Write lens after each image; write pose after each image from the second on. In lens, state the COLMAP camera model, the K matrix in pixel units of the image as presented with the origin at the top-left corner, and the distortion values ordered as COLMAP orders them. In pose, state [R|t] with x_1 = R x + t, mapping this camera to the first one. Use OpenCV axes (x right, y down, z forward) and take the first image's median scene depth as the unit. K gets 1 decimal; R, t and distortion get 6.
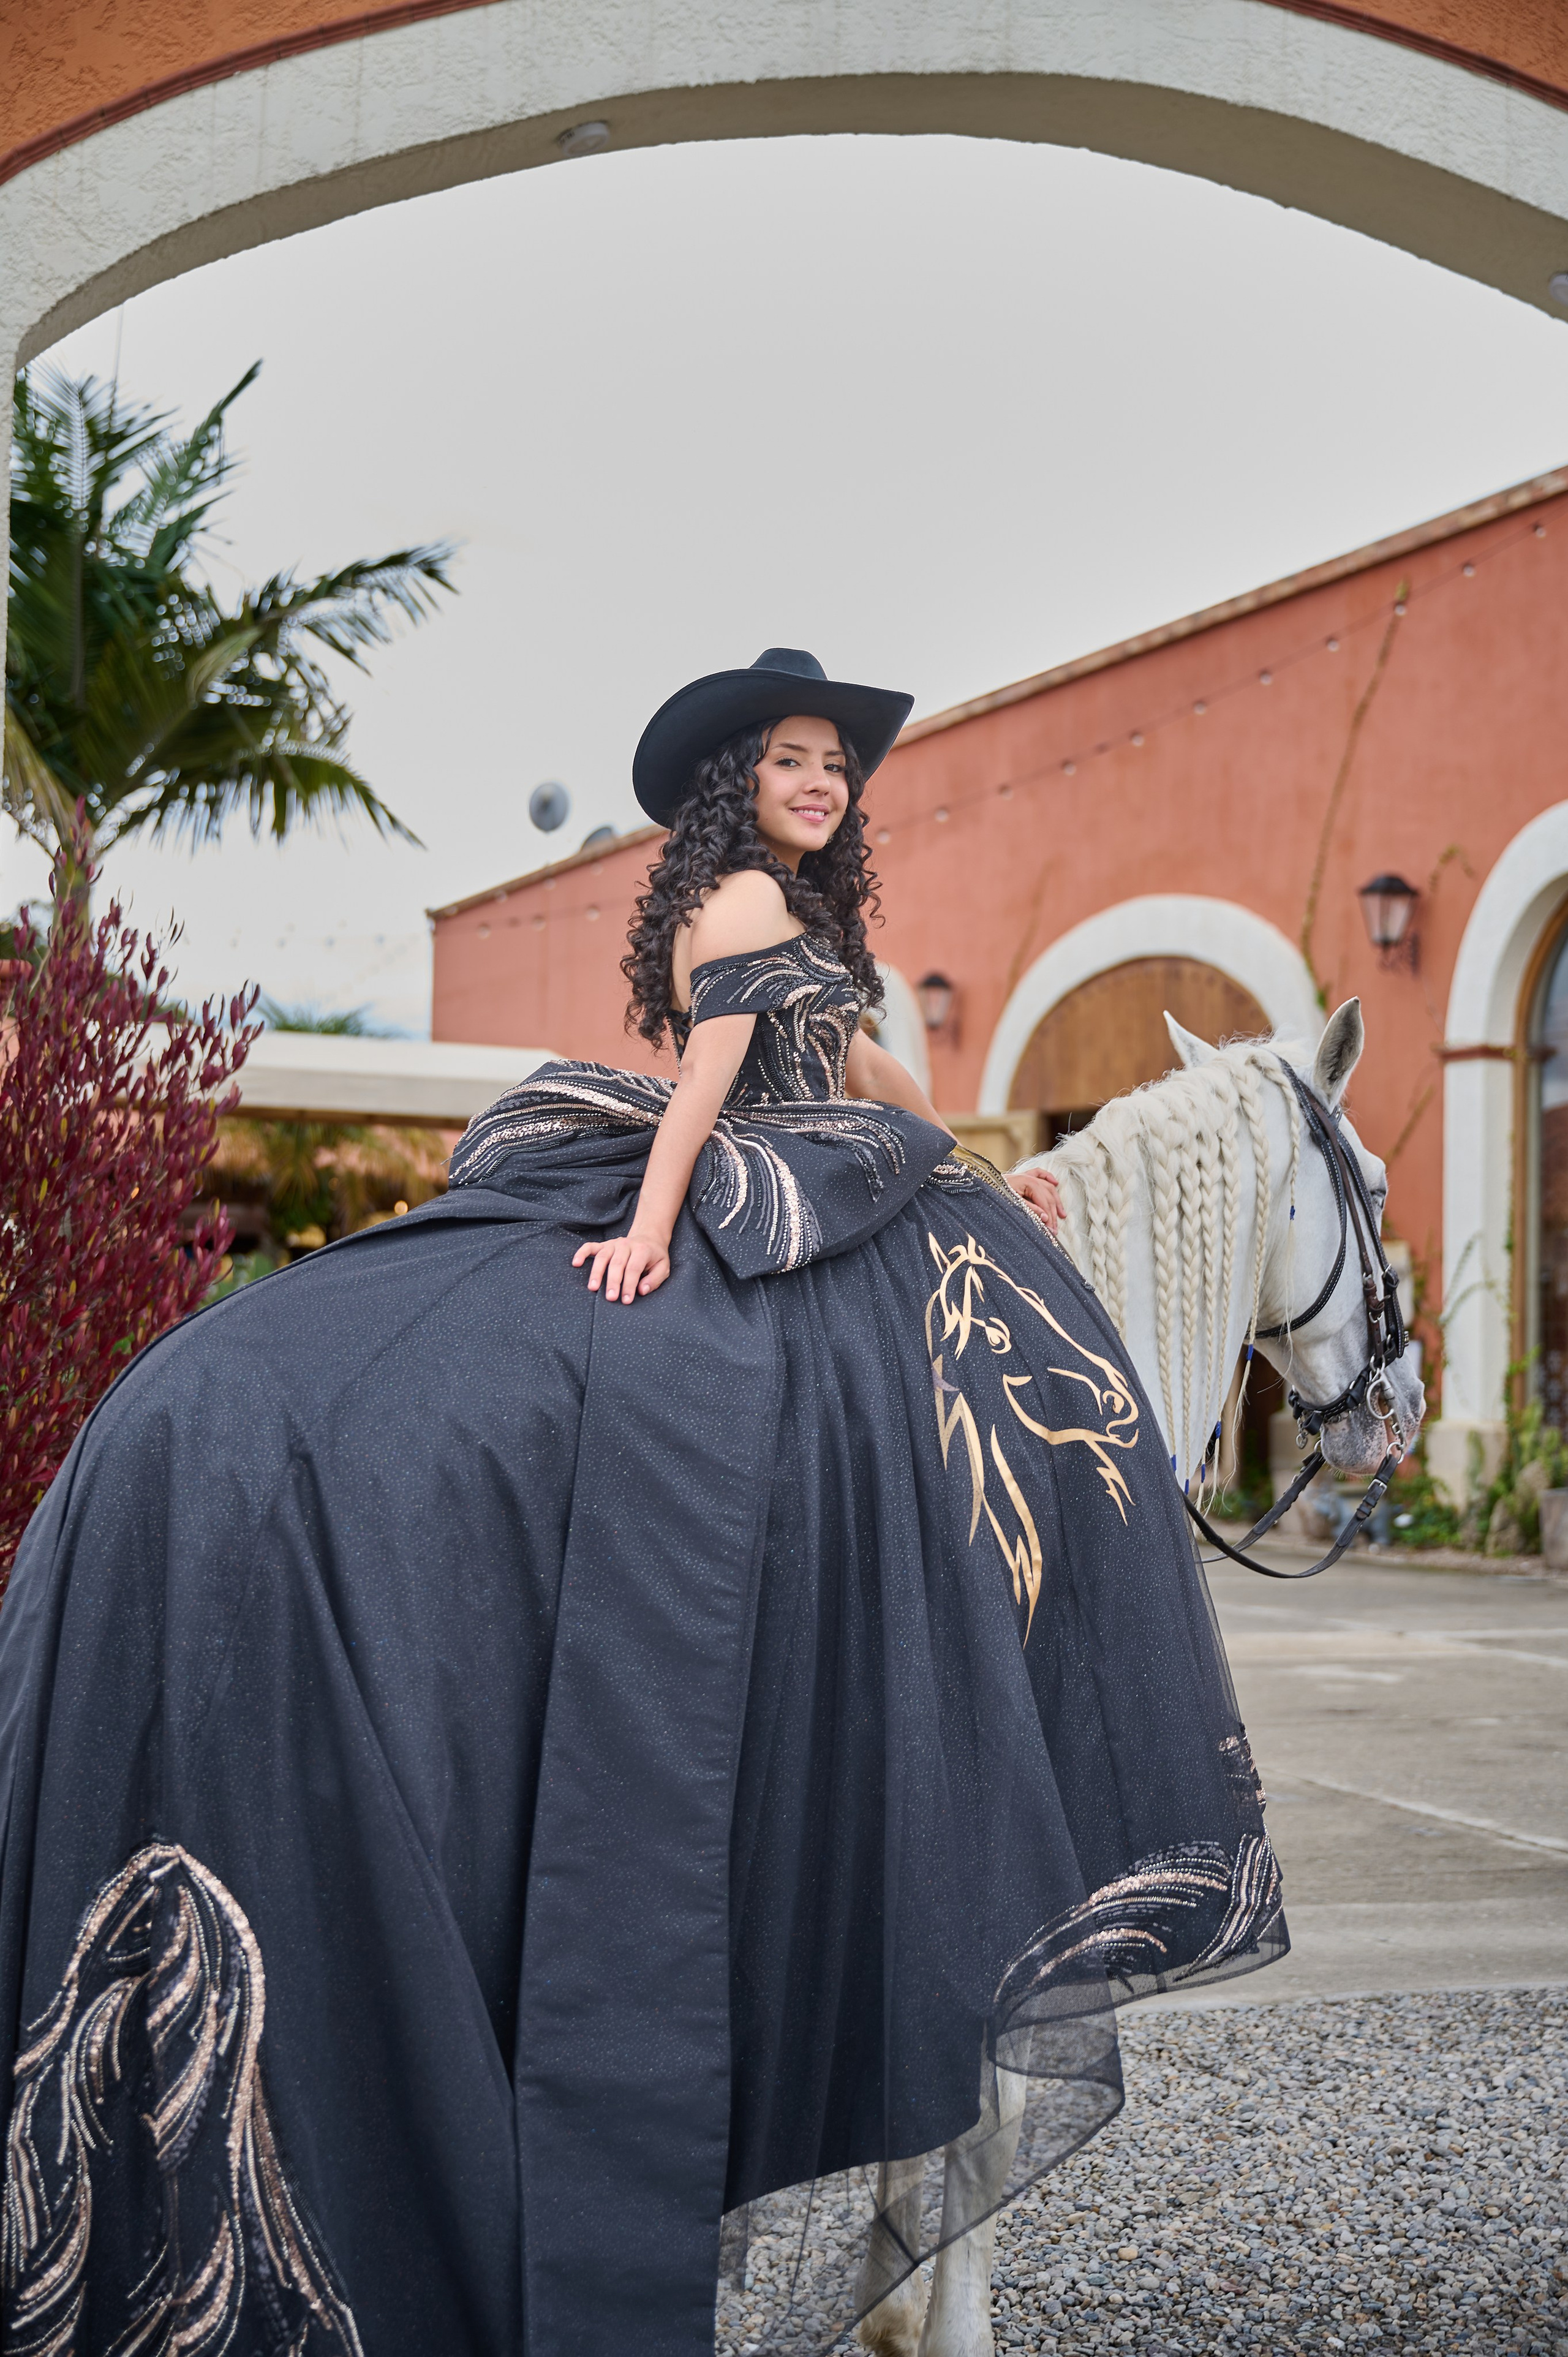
lens RADIAL K [[3282.2, 0, 784.0], [0, 3282.2, 1178.5], [0, 0, 1]] dist [-0.084585, 0.072774]
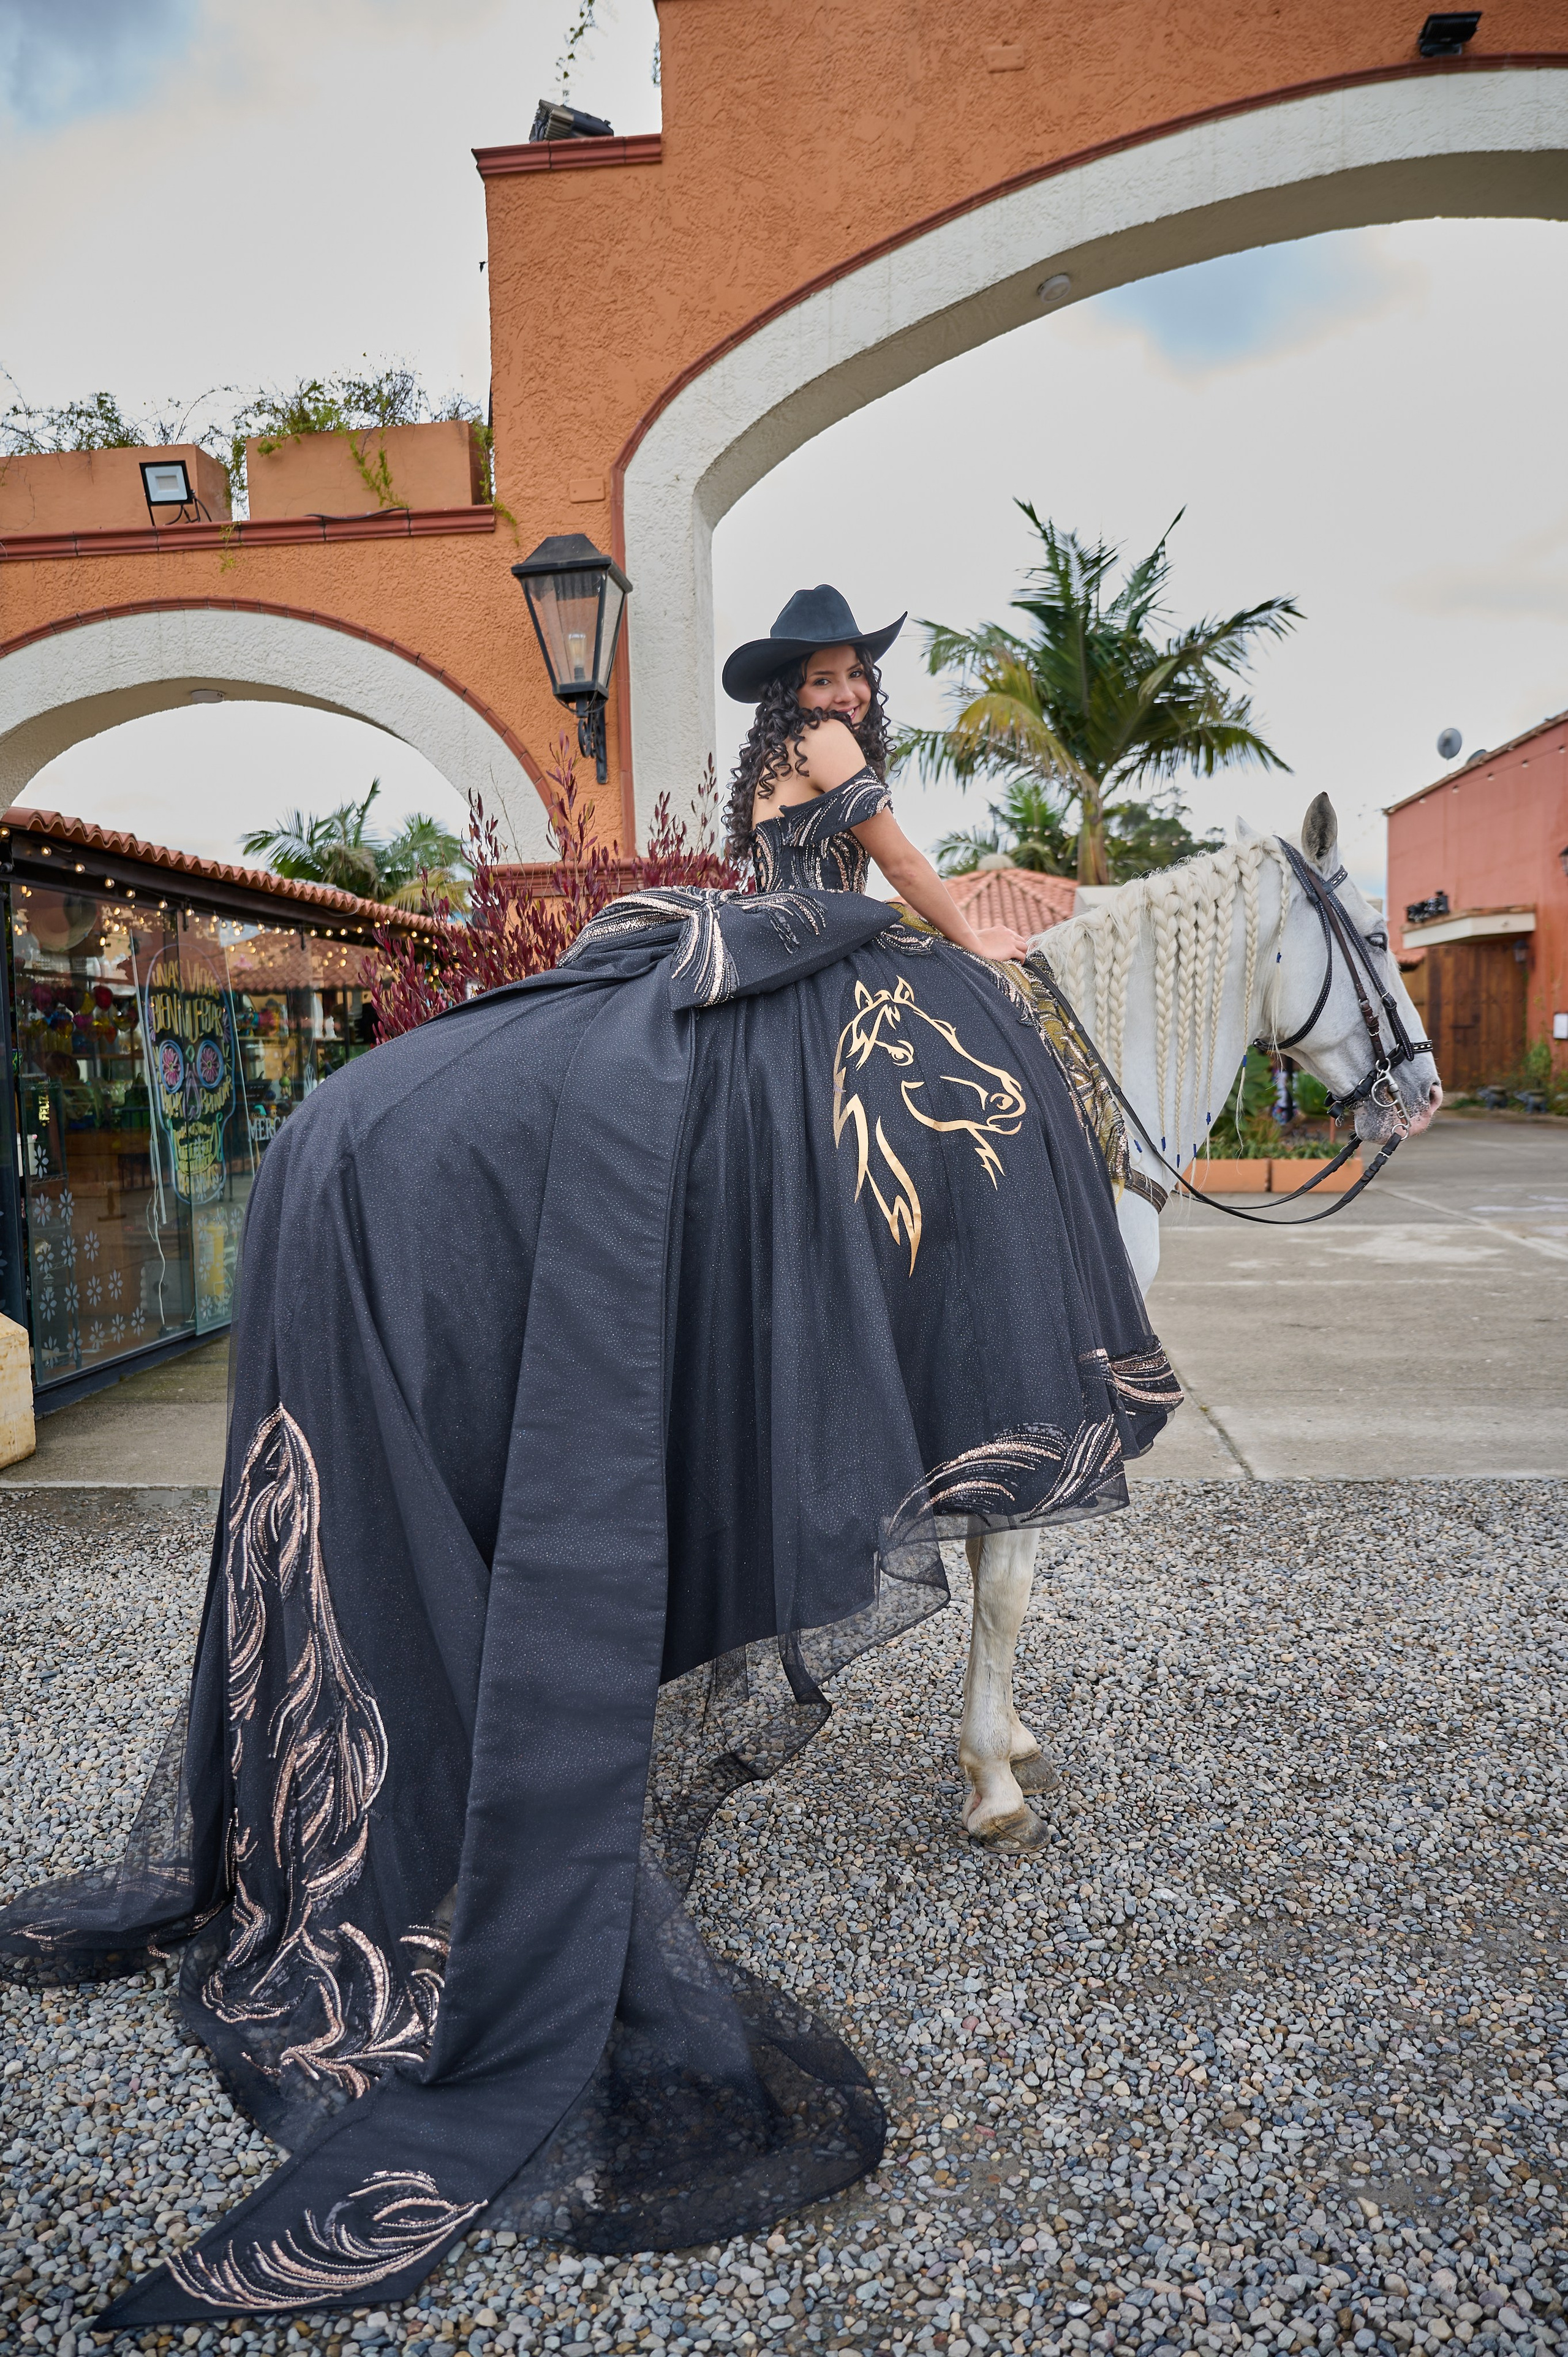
lens RADIAL K [[1646.2, 0, 784.0], [0, 1646.2, 1178.5], [0, 0, 1]] dist [-0.027787, 0.003227]
pose [[0.885730, -0.006868, -0.464149, 0.348204], [0.064839, 0.991919, 0.109054, 0.022060], [0.459650, -0.126688, 0.879018, 0.365655]]
